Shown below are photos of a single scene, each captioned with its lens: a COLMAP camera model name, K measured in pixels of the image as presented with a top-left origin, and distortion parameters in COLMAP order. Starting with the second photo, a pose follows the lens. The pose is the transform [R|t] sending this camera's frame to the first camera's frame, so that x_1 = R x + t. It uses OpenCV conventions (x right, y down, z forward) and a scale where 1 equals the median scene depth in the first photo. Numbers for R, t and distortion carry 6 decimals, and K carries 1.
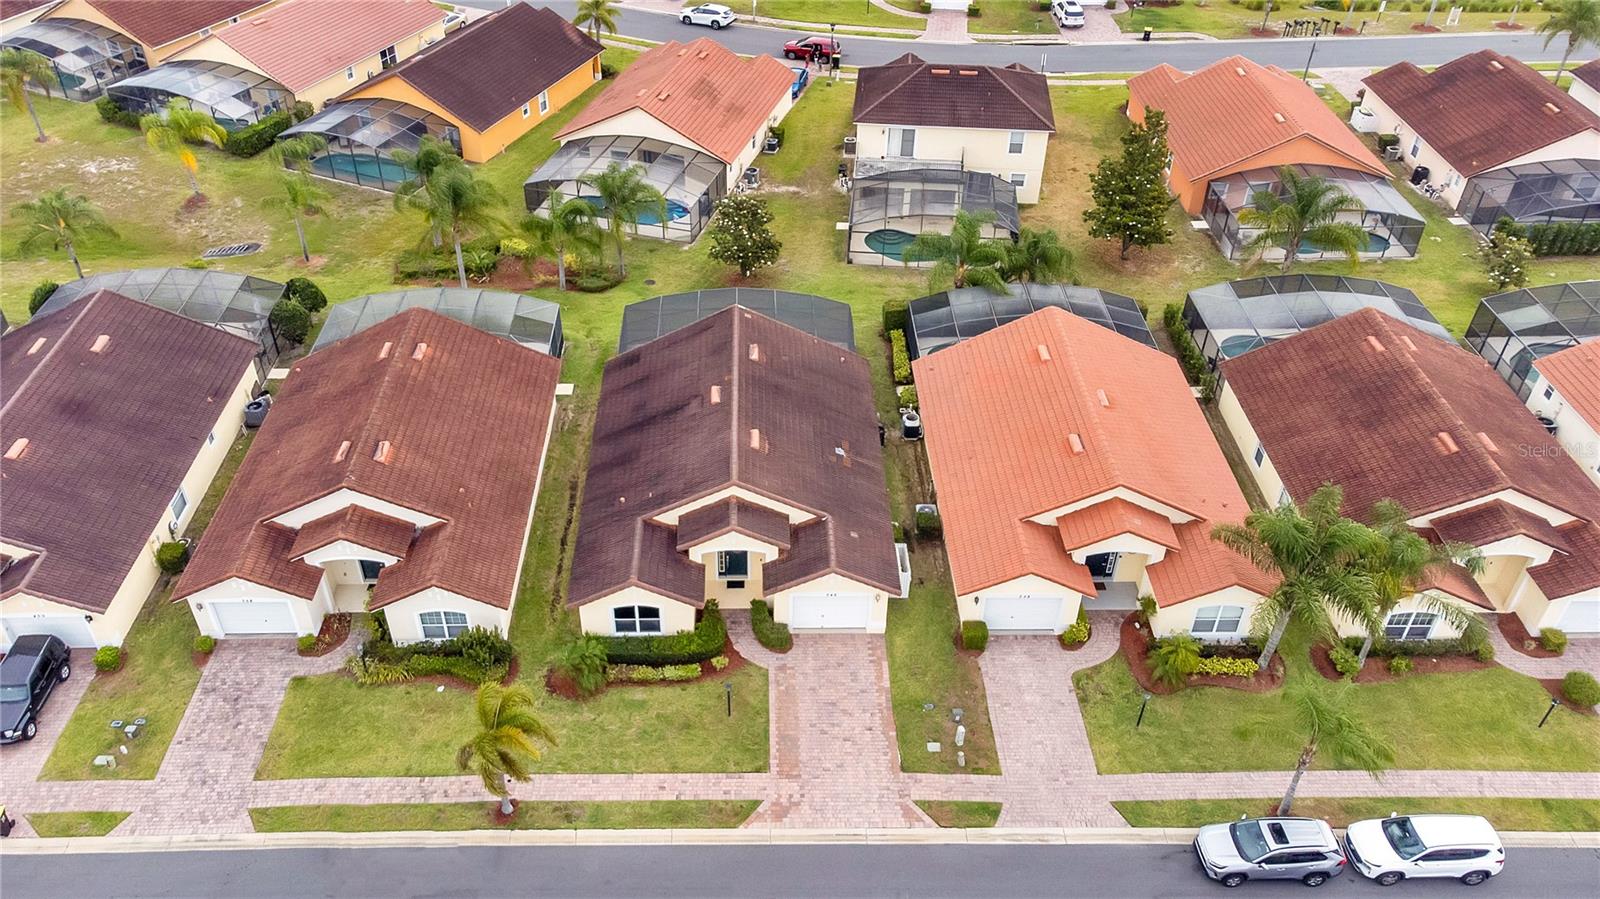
lens RADIAL K [[1222.3, 0, 800.0], [0, 1222.3, 449.5], [0, 0, 1]] dist [-0.107980, -0.001632]
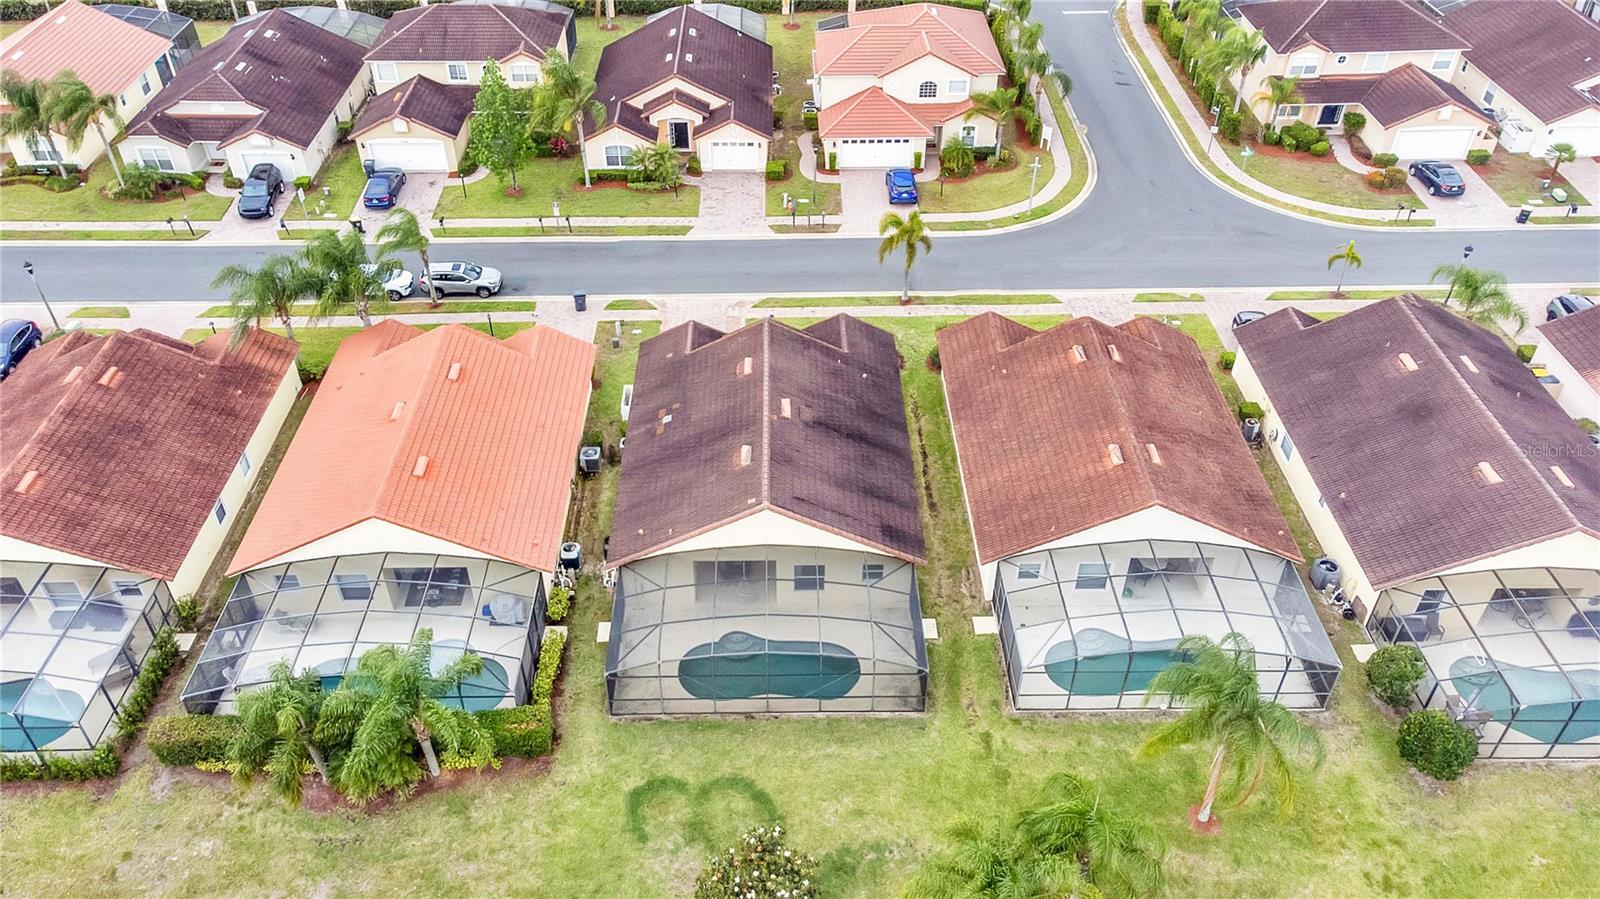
lens RADIAL K [[1183.8, 0, 789.4], [0, 1183.8, 443.8], [0, 0, 1]] dist [-0.004929, -0.001637]
pose [[-0.999623, -0.026288, 0.007980, -0.092961], [0.001927, 0.222685, 0.974889, -1.132821], [-0.027405, 0.974536, -0.222550, 1.433978]]
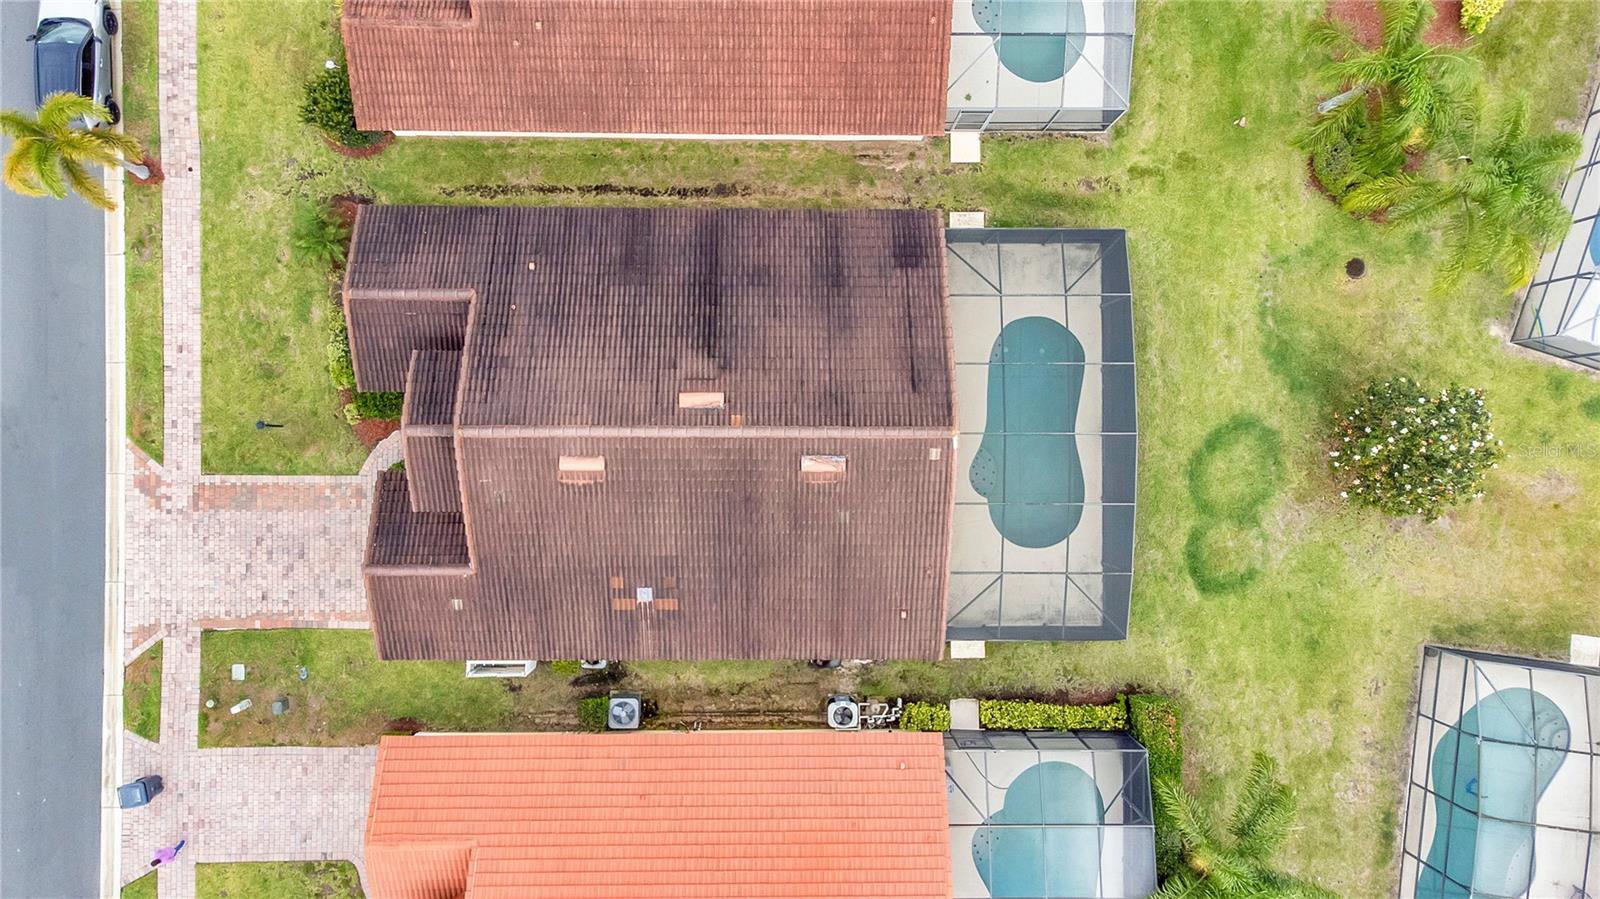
lens RADIAL K [[1183.8, 0, 789.4], [0, 1183.8, 443.8], [0, 0, 1]] dist [-0.004929, -0.001637]
pose [[-0.036266, 0.999139, -0.020135, -0.042872], [-0.633755, -0.007416, 0.773499, -0.609677], [0.772683, 0.040813, 0.633478, 0.761712]]
